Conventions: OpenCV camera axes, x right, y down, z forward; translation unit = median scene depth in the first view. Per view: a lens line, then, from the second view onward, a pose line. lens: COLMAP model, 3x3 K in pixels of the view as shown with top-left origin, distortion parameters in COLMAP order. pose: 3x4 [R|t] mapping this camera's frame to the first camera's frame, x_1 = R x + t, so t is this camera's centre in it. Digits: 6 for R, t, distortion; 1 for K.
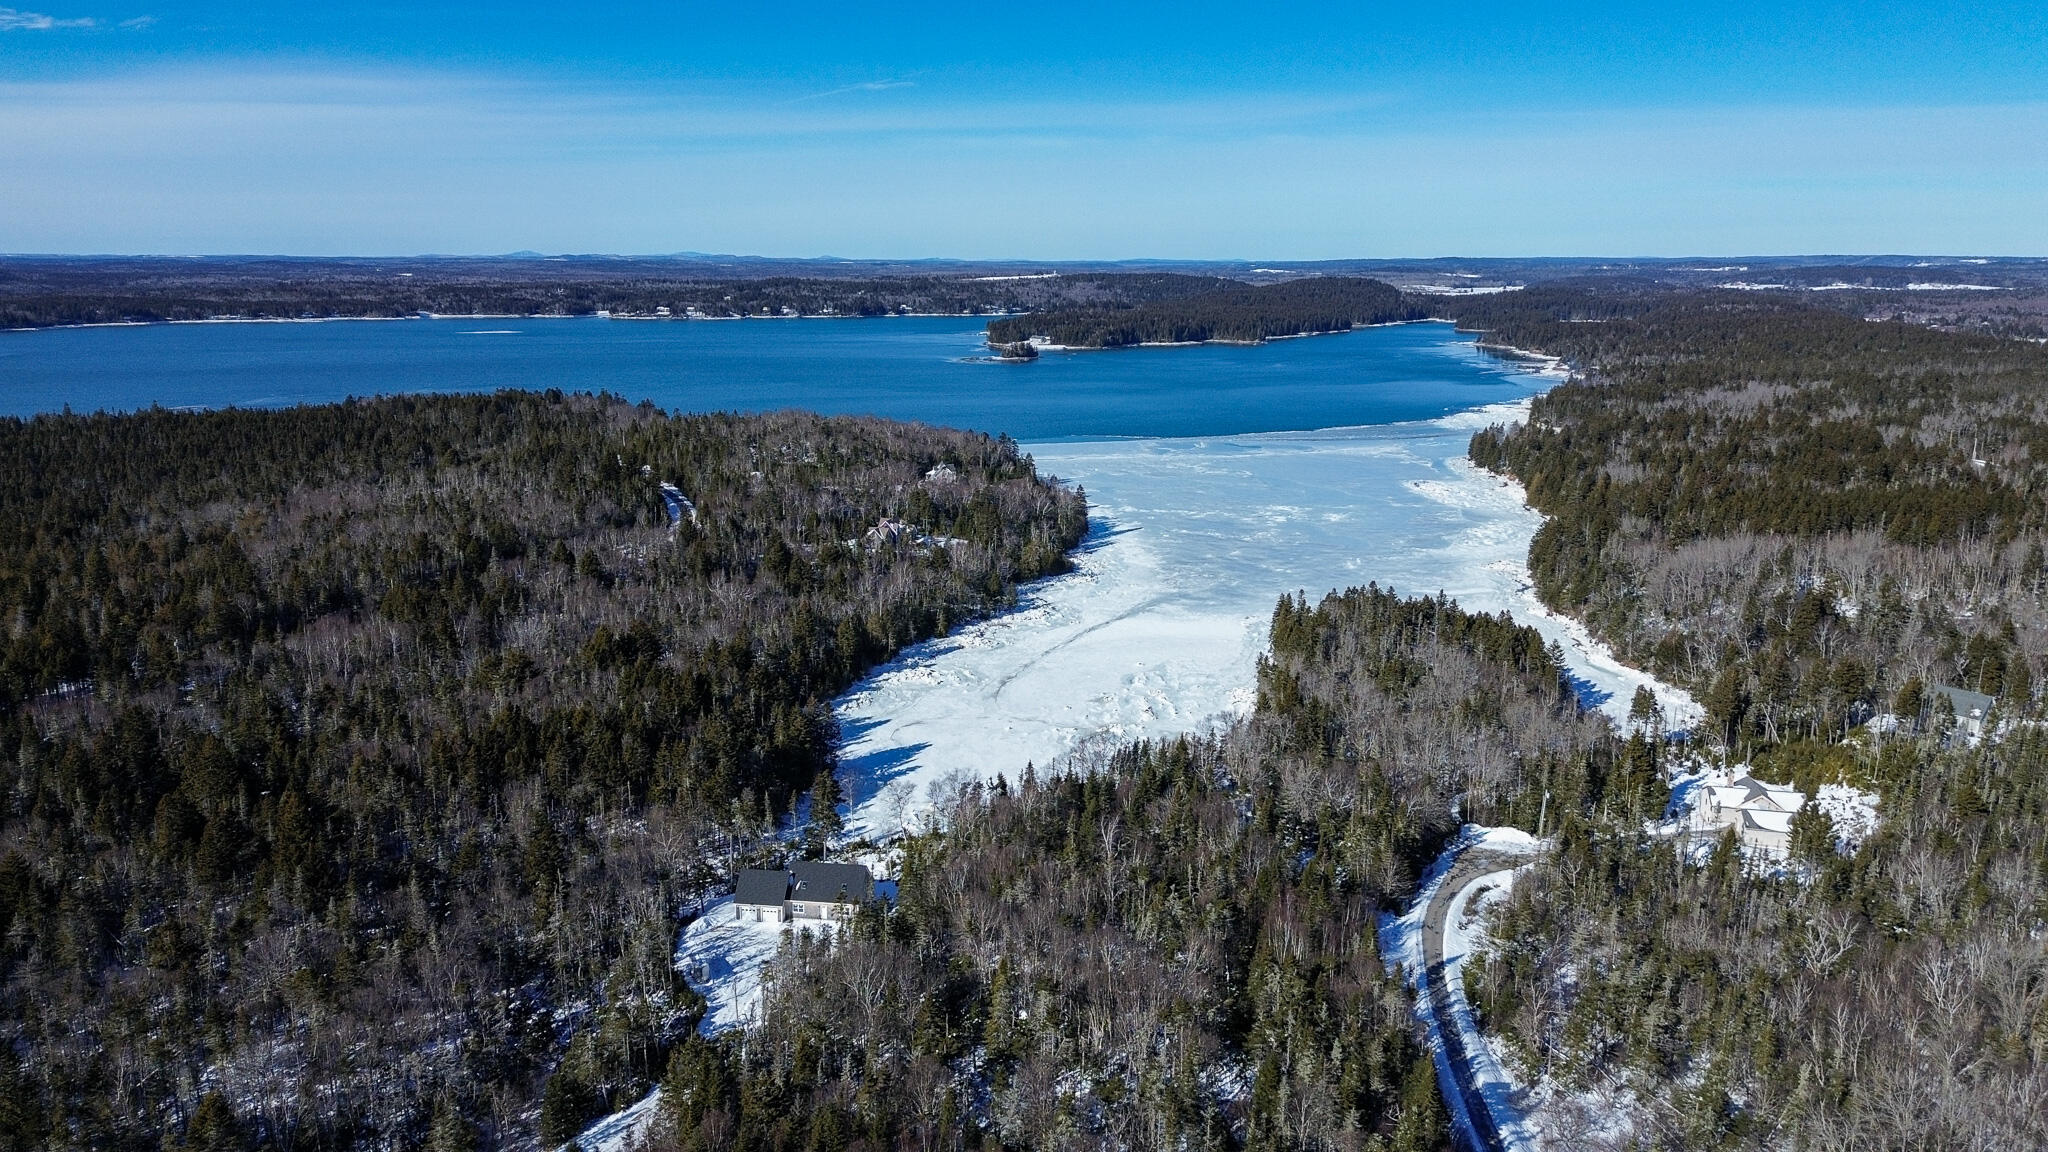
lens RADIAL K [[1432.9, 0, 1024.5], [0, 1432.9, 592.1], [0, 0, 1]] dist [0.087246, -0.090076]
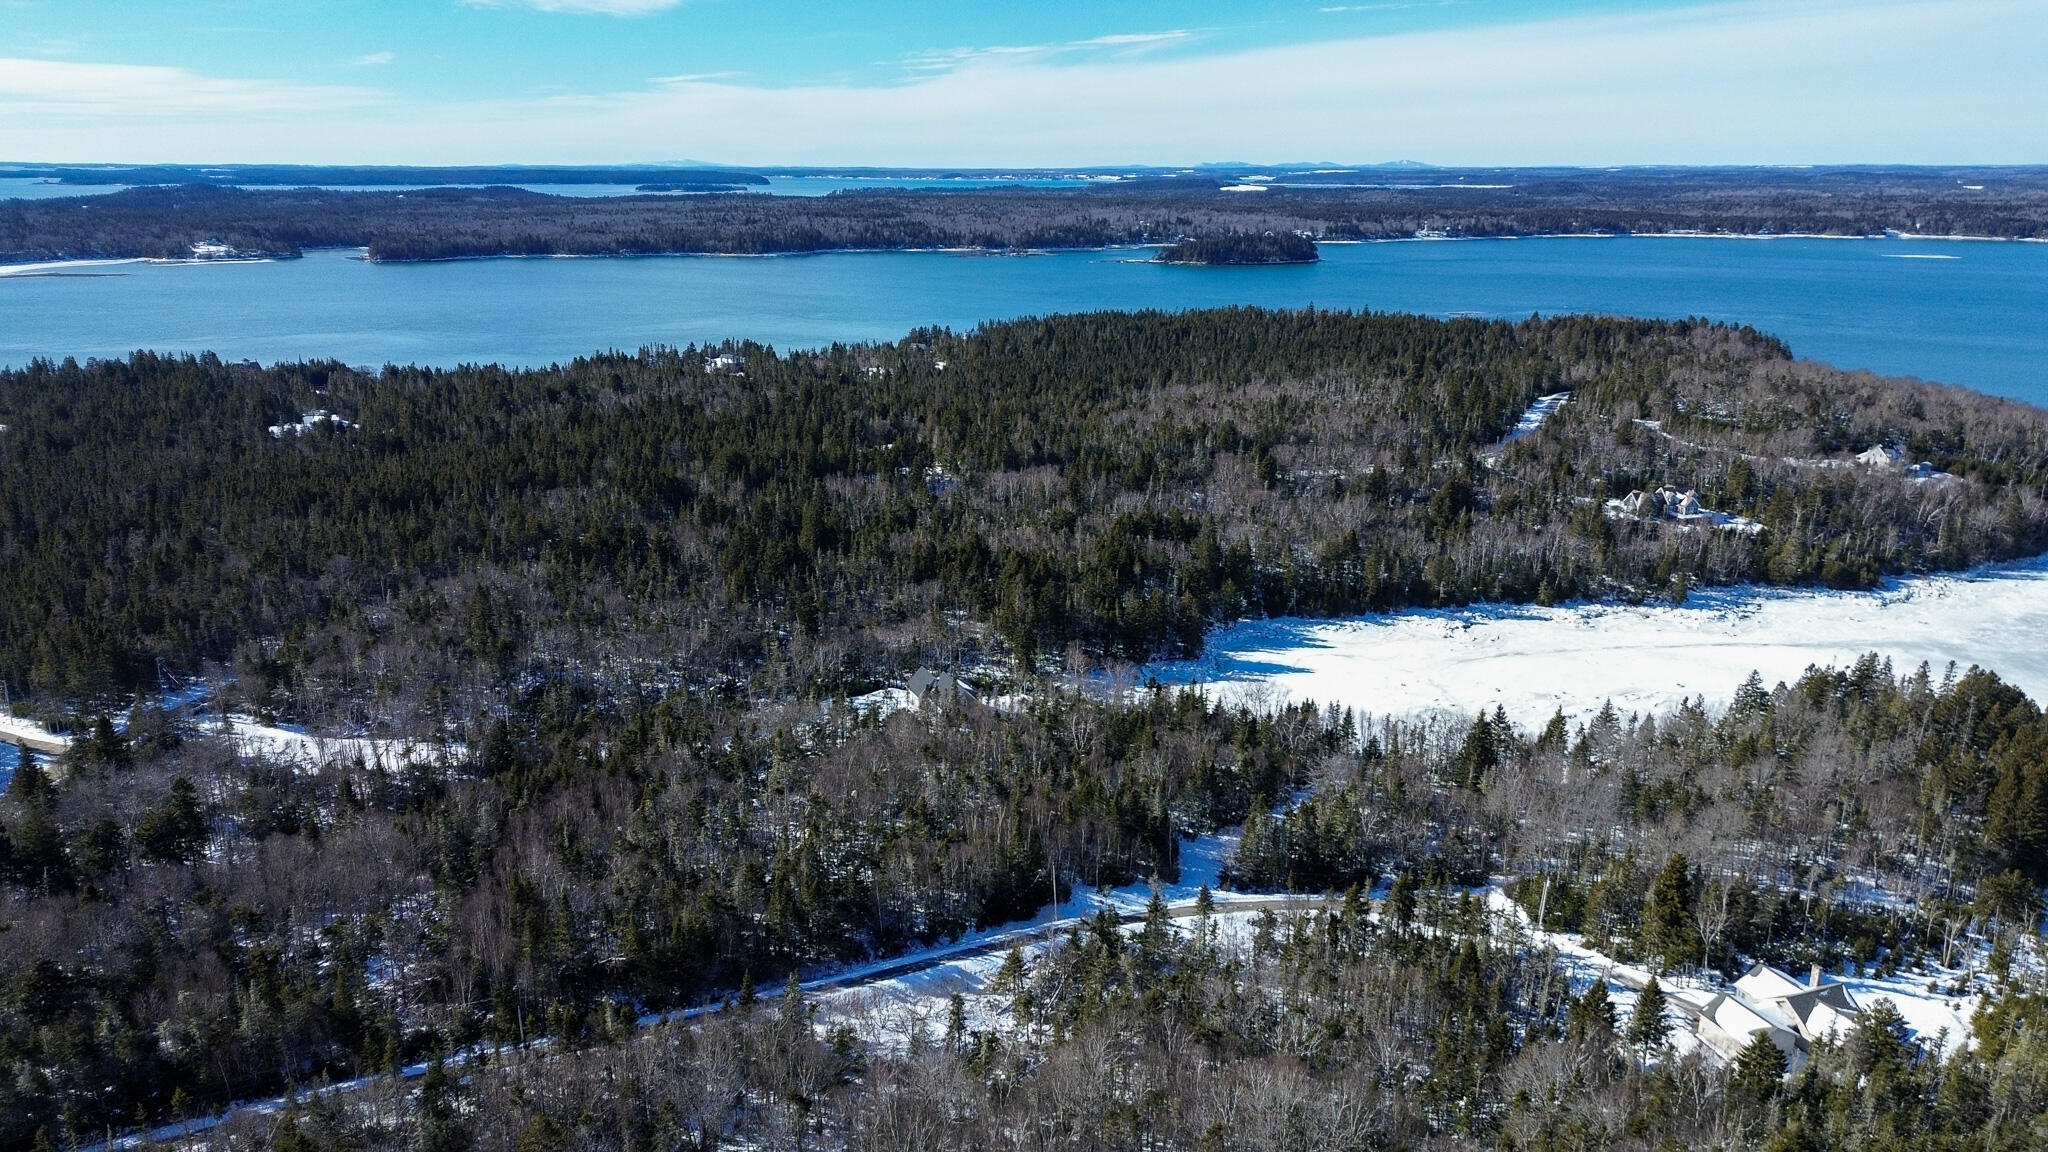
lens RADIAL K [[1432.9, 0, 1029.8], [0, 1432.9, 574.9], [0, 0, 1]] dist [0.087246, -0.090076]
pose [[0.548478, 0.229485, -0.804057, 0.437241], [-0.191020, 0.970561, 0.146705, -0.053506], [0.814053, 0.073127, 0.576168, 0.129479]]
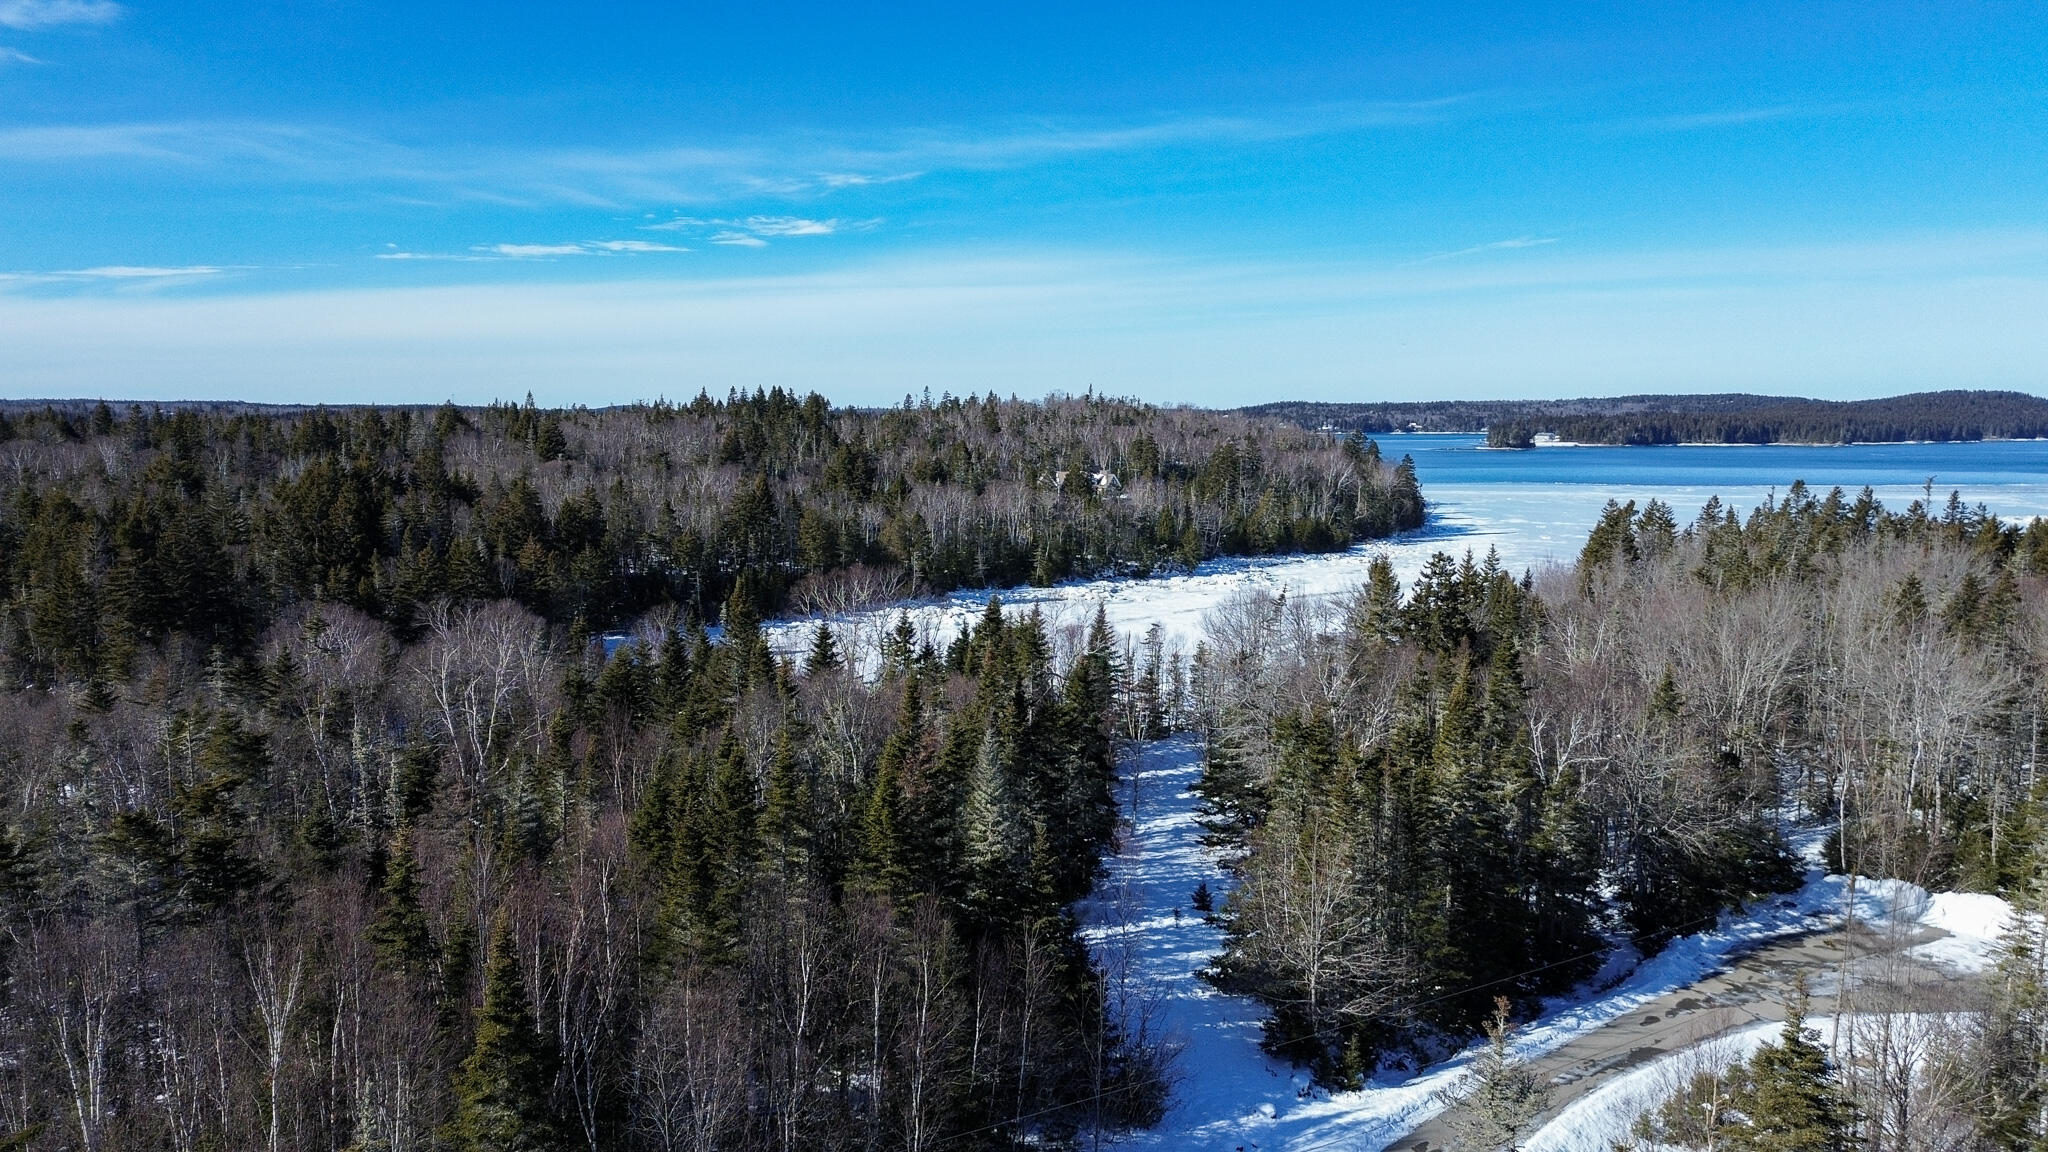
lens RADIAL K [[1432.9, 0, 1026.3], [0, 1432.9, 574.5], [0, 0, 1]] dist [0.087246, -0.090076]
pose [[0.931272, 0.040525, -0.362065, 0.135873], [-0.083191, 0.991193, -0.103035, 0.076193], [0.354701, 0.126075, 0.926441, 0.338506]]
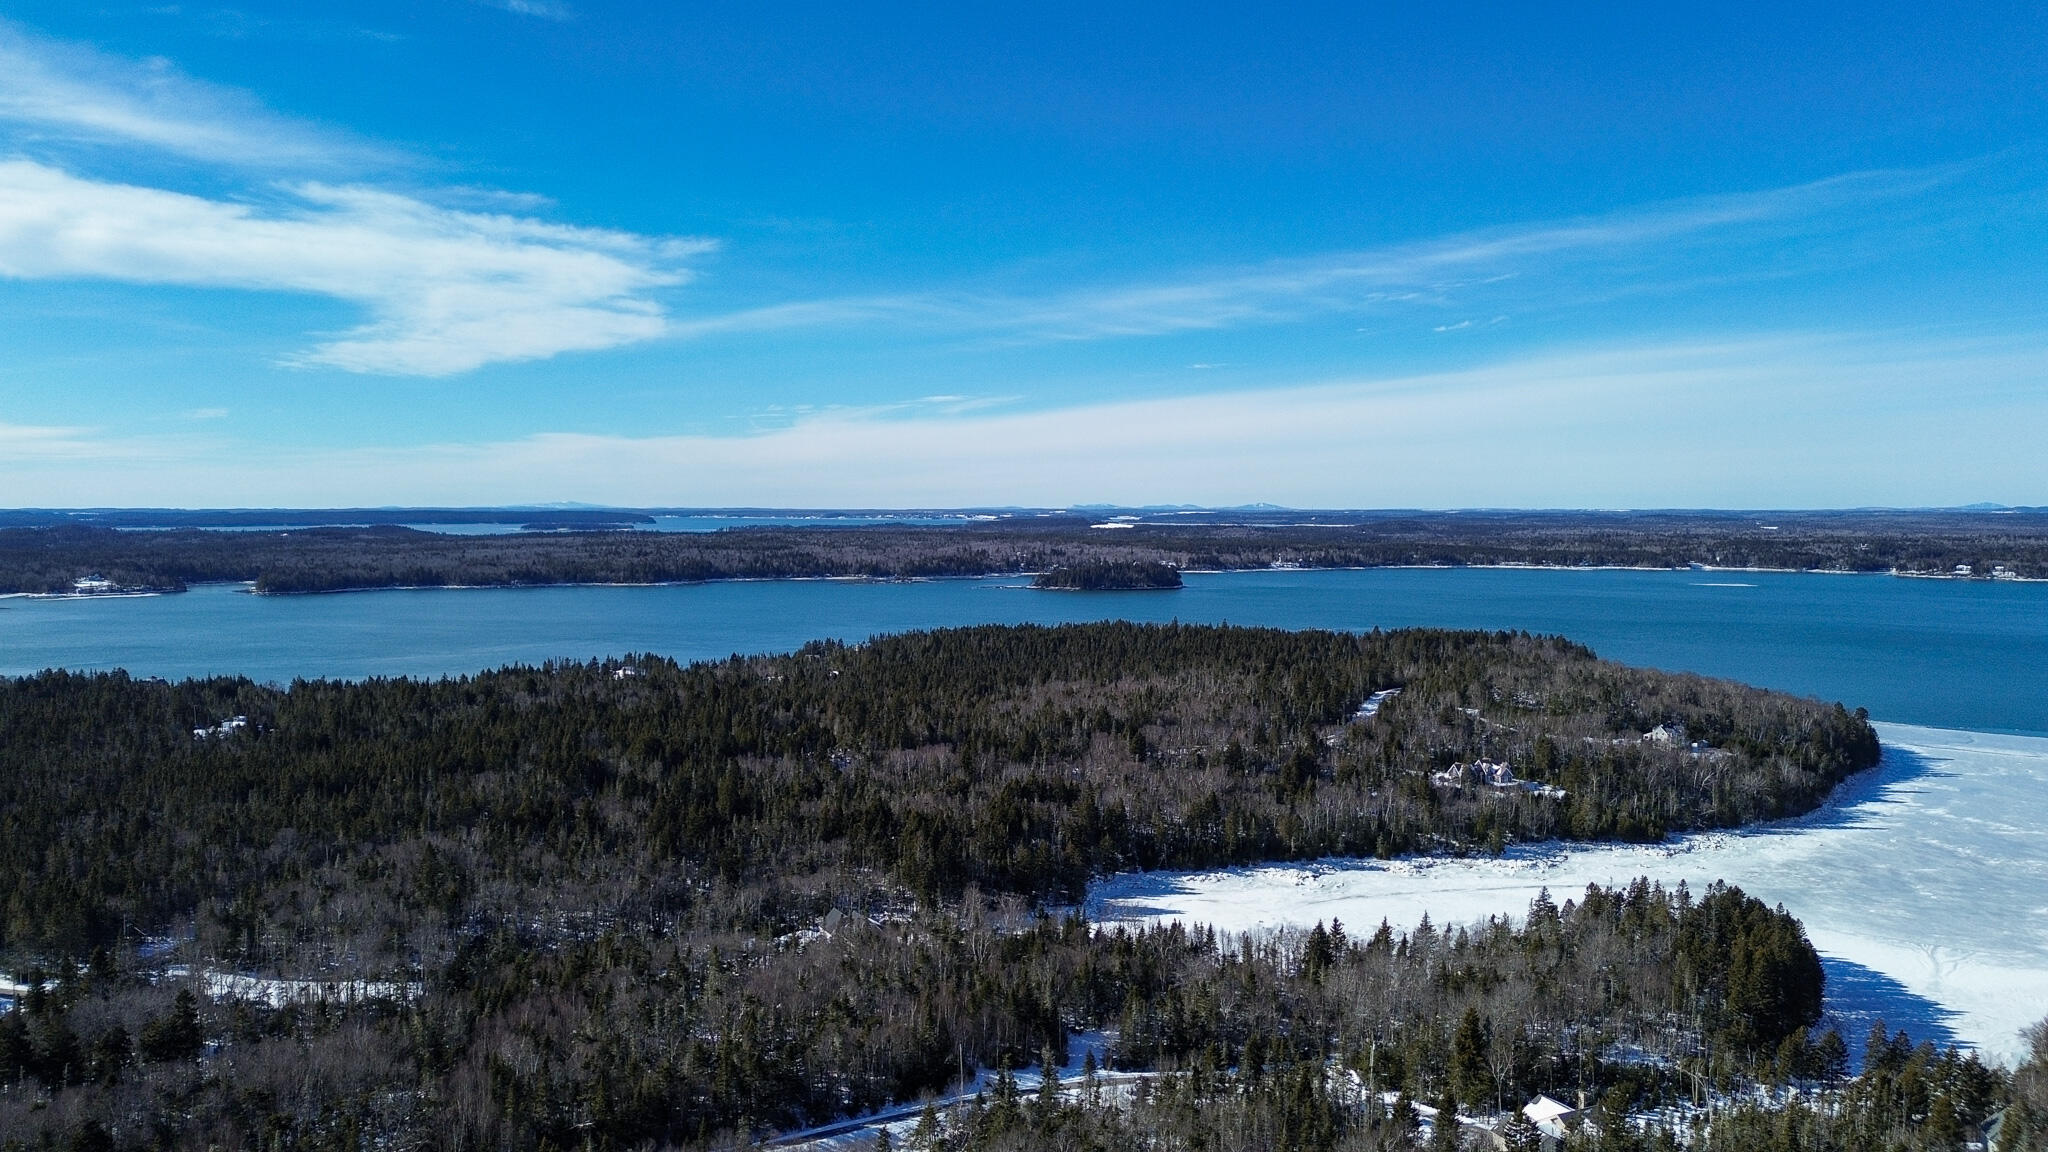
lens RADIAL K [[1432.9, 0, 1029.6], [0, 1432.9, 571.7], [0, 0, 1]] dist [0.087246, -0.090076]
pose [[0.616379, 0.037375, -0.786562, 0.522133], [-0.180533, 0.978975, -0.094954, -0.023868], [0.766476, 0.200528, 0.610167, 0.066259]]
